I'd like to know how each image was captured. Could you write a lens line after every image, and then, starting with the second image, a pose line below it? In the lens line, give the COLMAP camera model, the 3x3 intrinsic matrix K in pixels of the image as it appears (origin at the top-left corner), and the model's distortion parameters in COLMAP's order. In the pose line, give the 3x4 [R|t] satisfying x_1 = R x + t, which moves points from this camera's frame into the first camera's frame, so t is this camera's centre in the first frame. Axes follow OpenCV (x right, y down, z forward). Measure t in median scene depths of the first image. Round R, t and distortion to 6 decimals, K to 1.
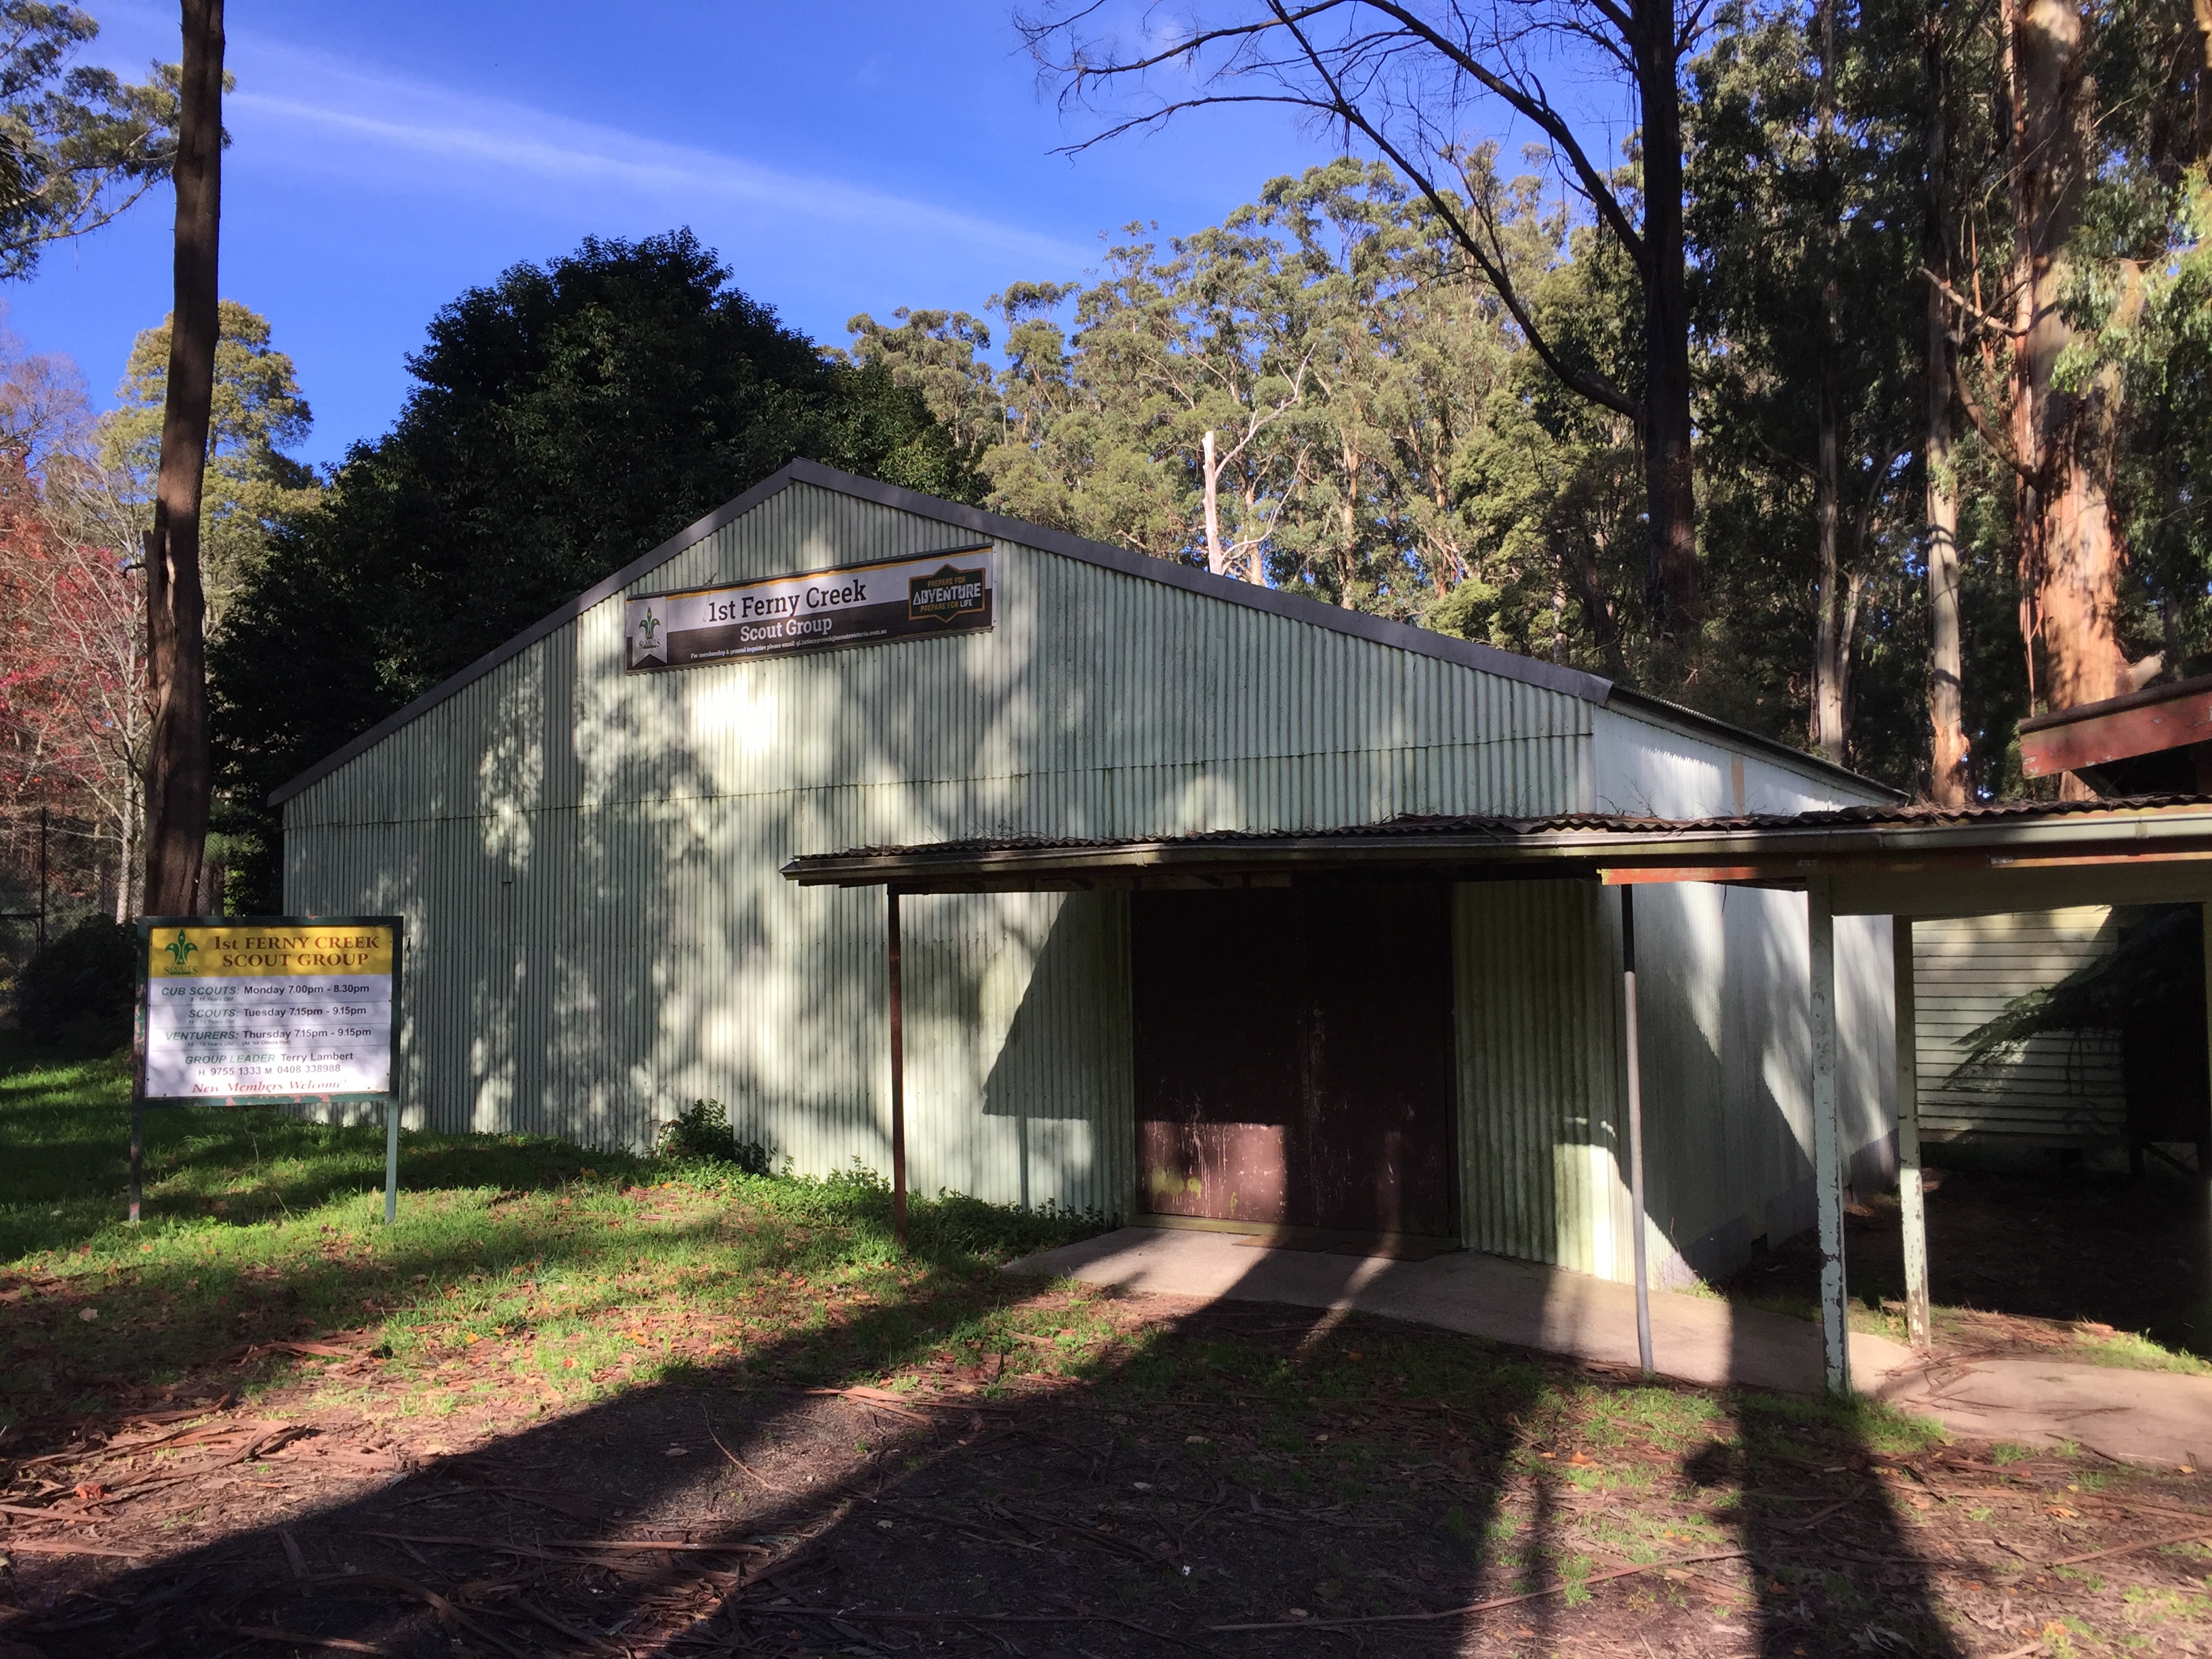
lens RADIAL K [[1877.9, 0, 1099.6], [0, 1877.9, 832.2], [0, 0, 1]] dist [0.060295, -0.042192]
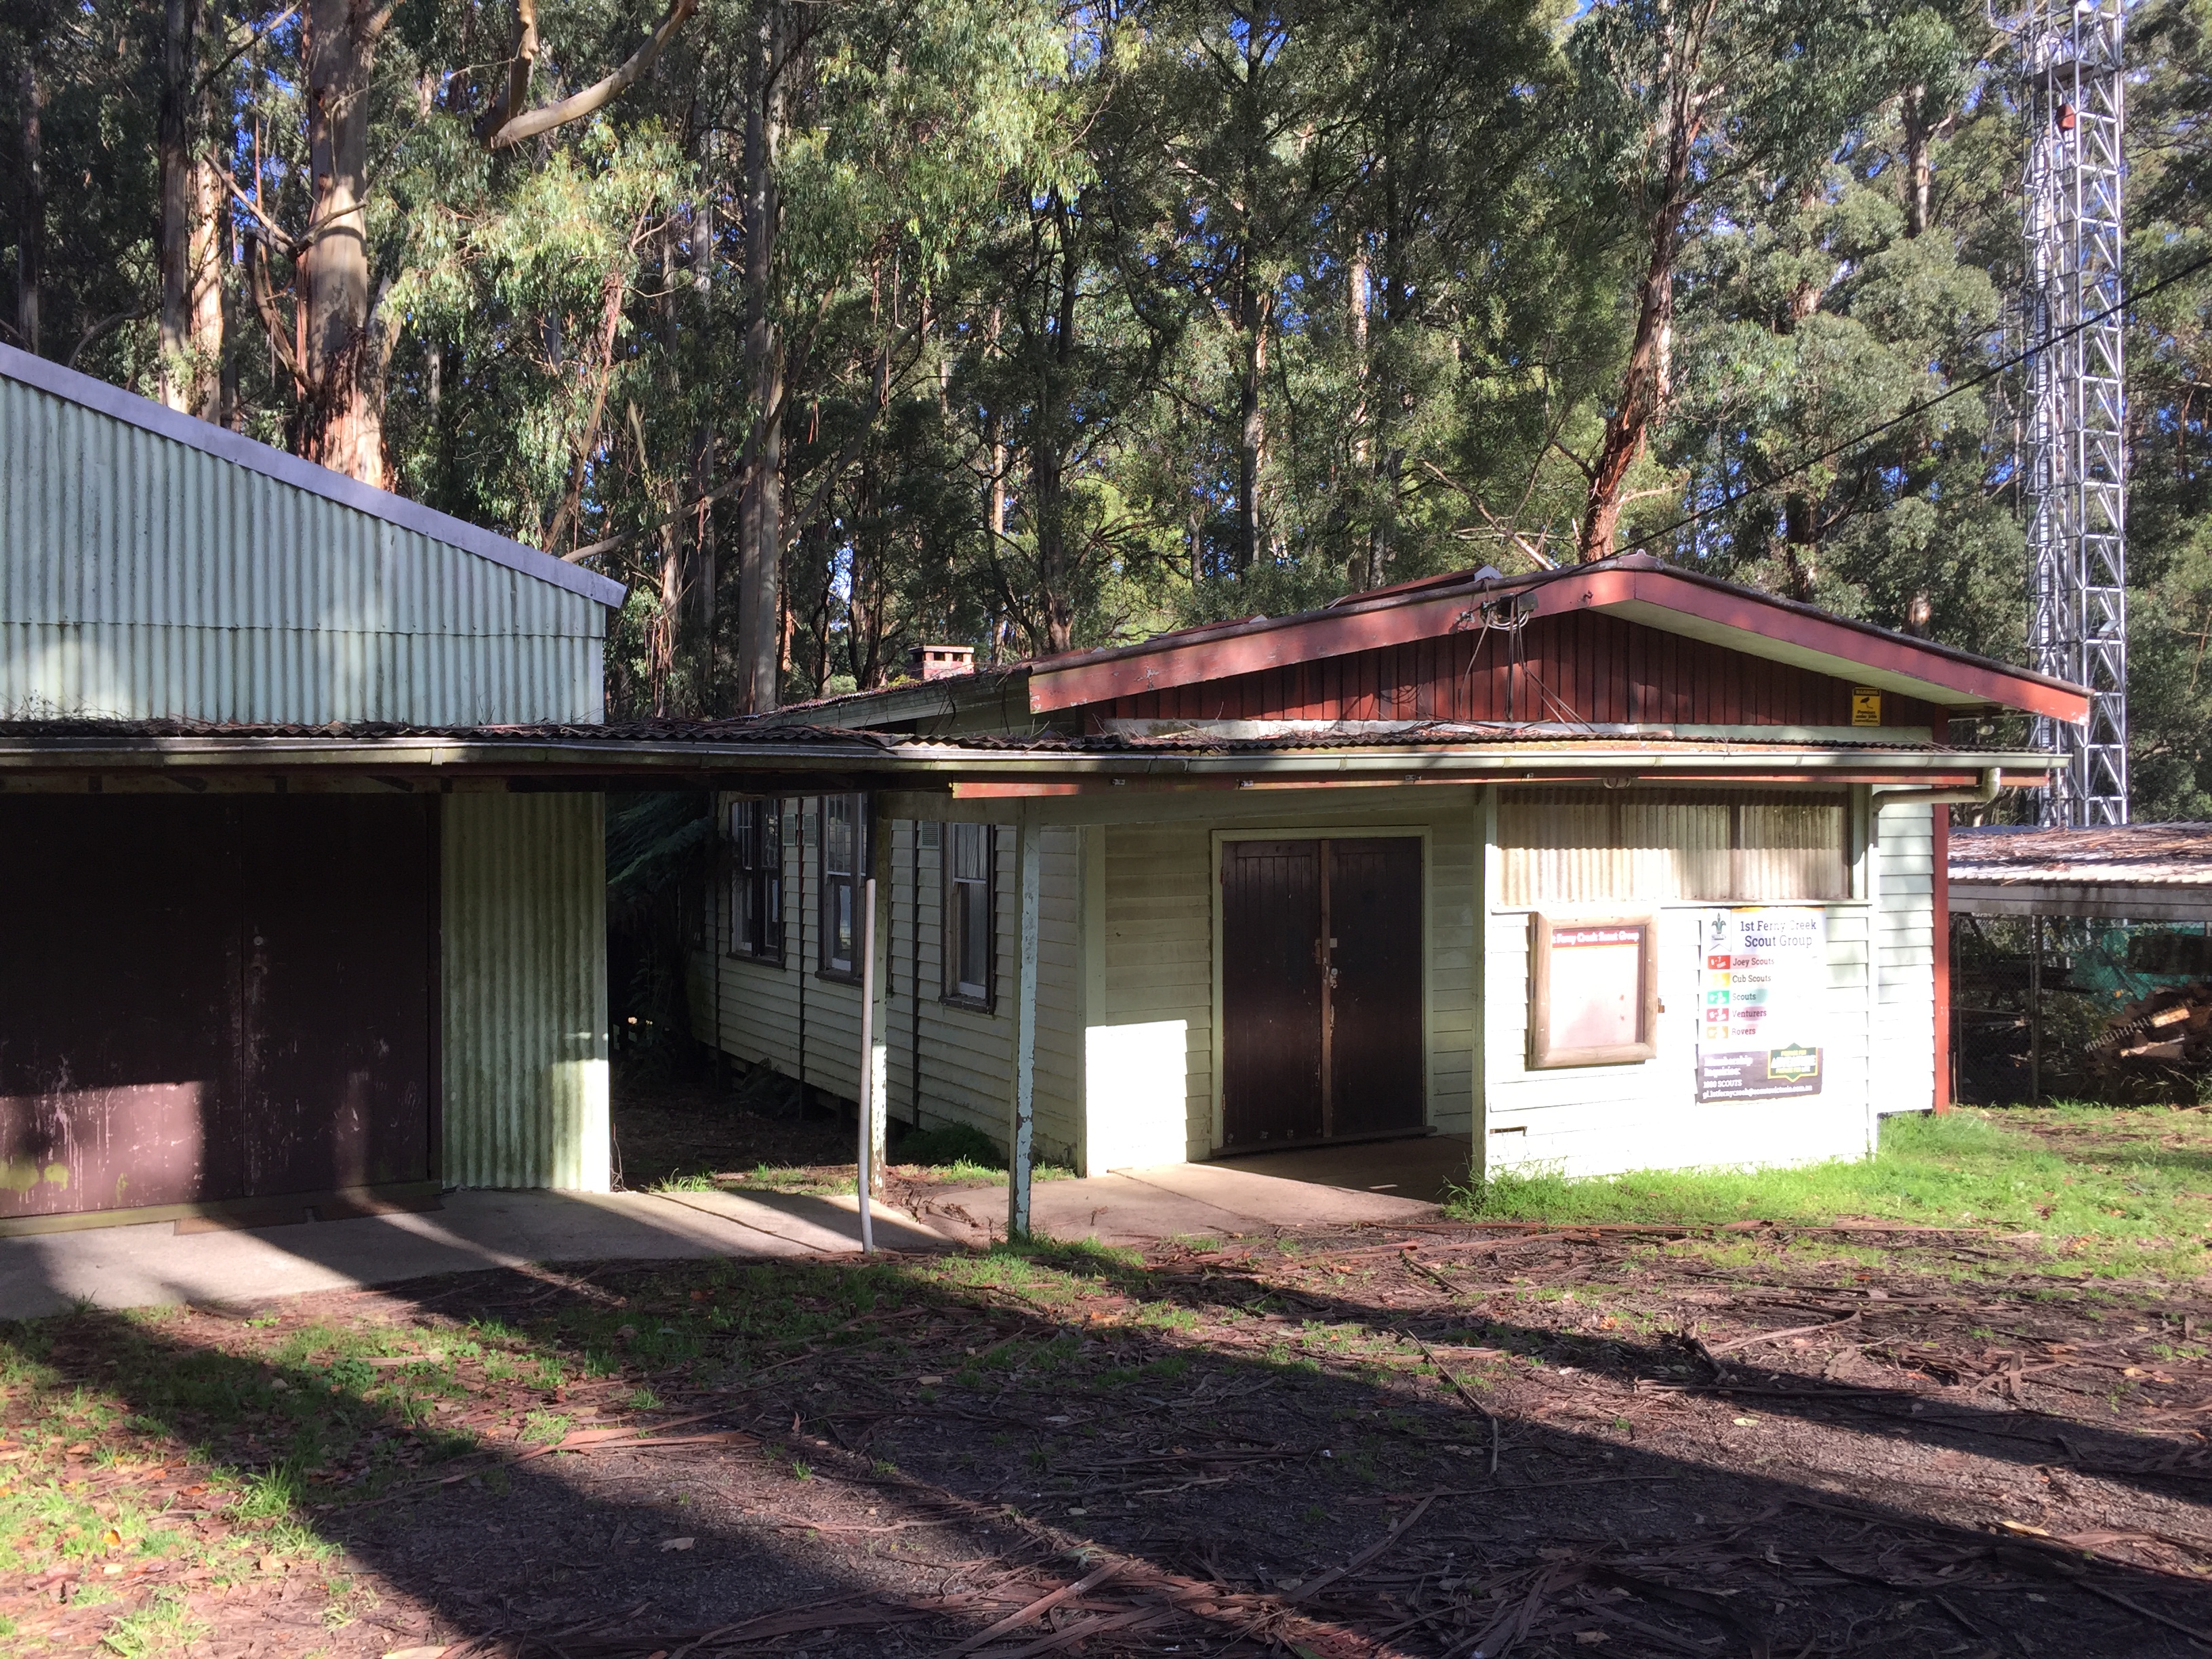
lens RADIAL K [[1877.9, 0, 1109.8], [0, 1877.9, 810.9], [0, 0, 1]] dist [0.060295, -0.042192]
pose [[0.548806, 0.008399, 0.835907, -0.313865], [-0.041023, 0.999015, 0.016895, 0.007519], [-0.834942, -0.043564, 0.548611, 0.188951]]
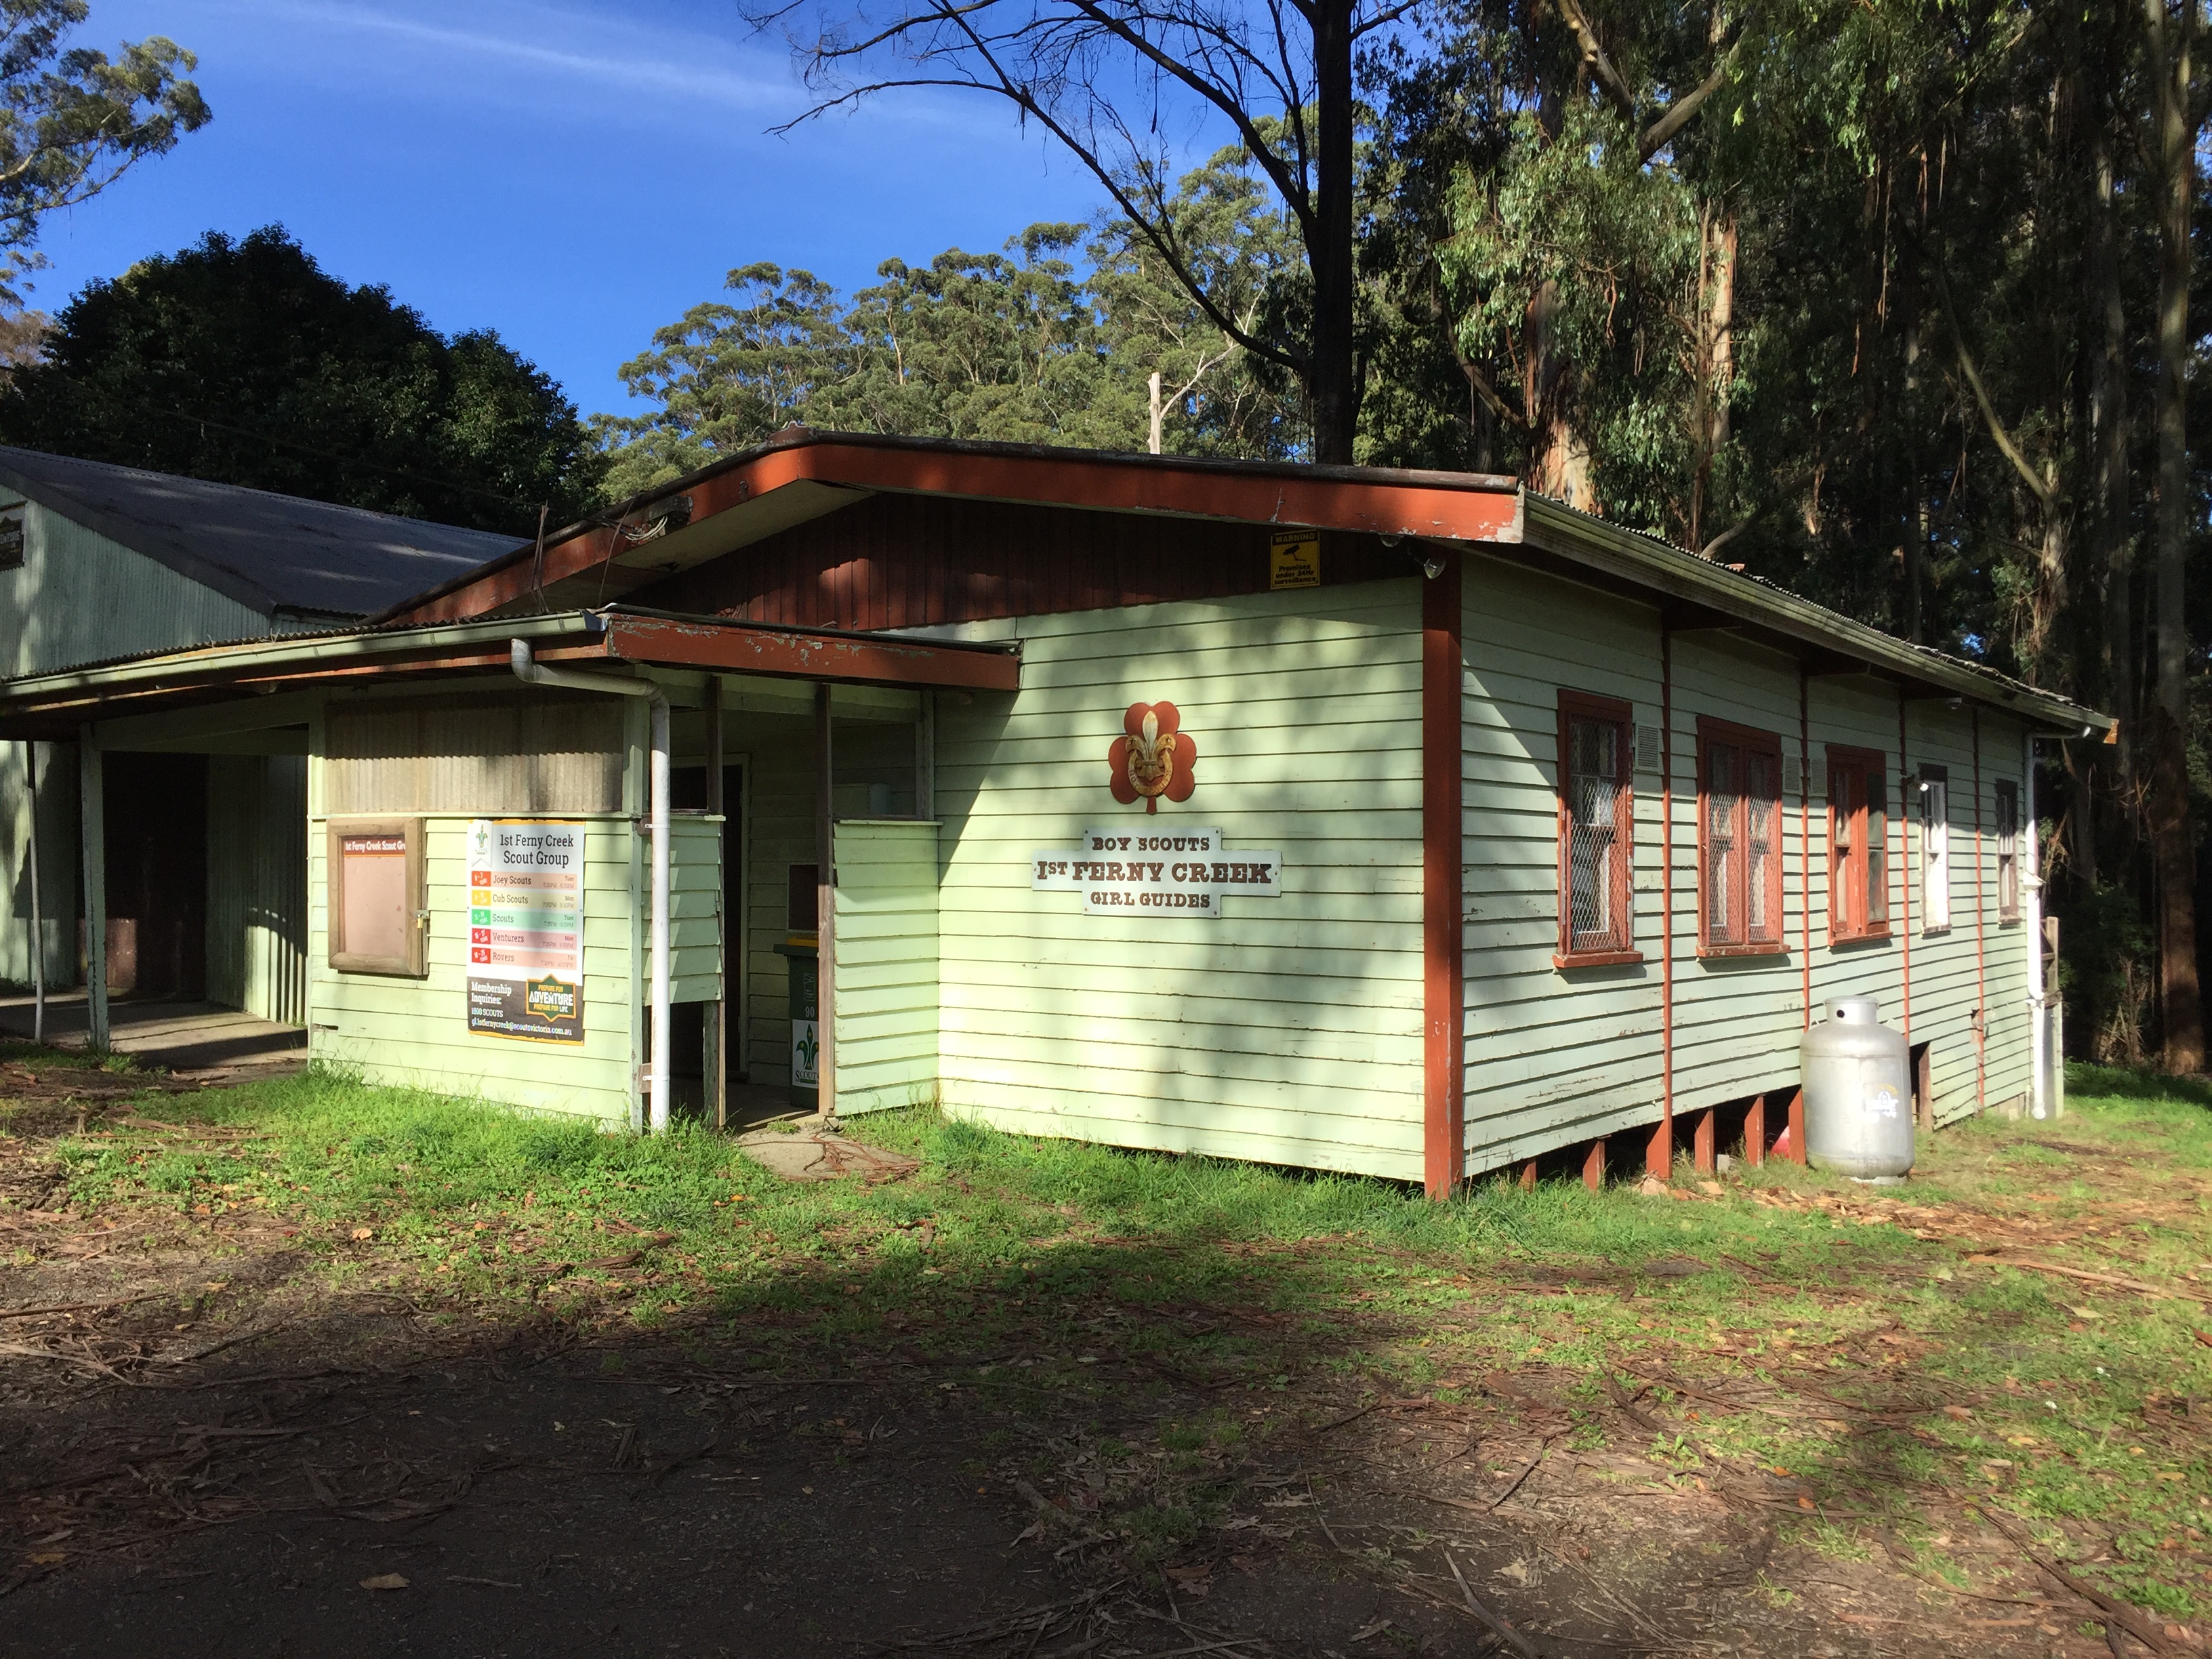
lens RADIAL K [[1877.9, 0, 1111.8], [0, 1877.9, 841.3], [0, 0, 1]] dist [0.060295, -0.042192]
pose [[0.996124, 0.013441, -0.086929, 0.866232], [-0.010003, 0.999155, 0.039866, 0.029585], [0.087391, -0.038842, 0.995417, -0.324865]]
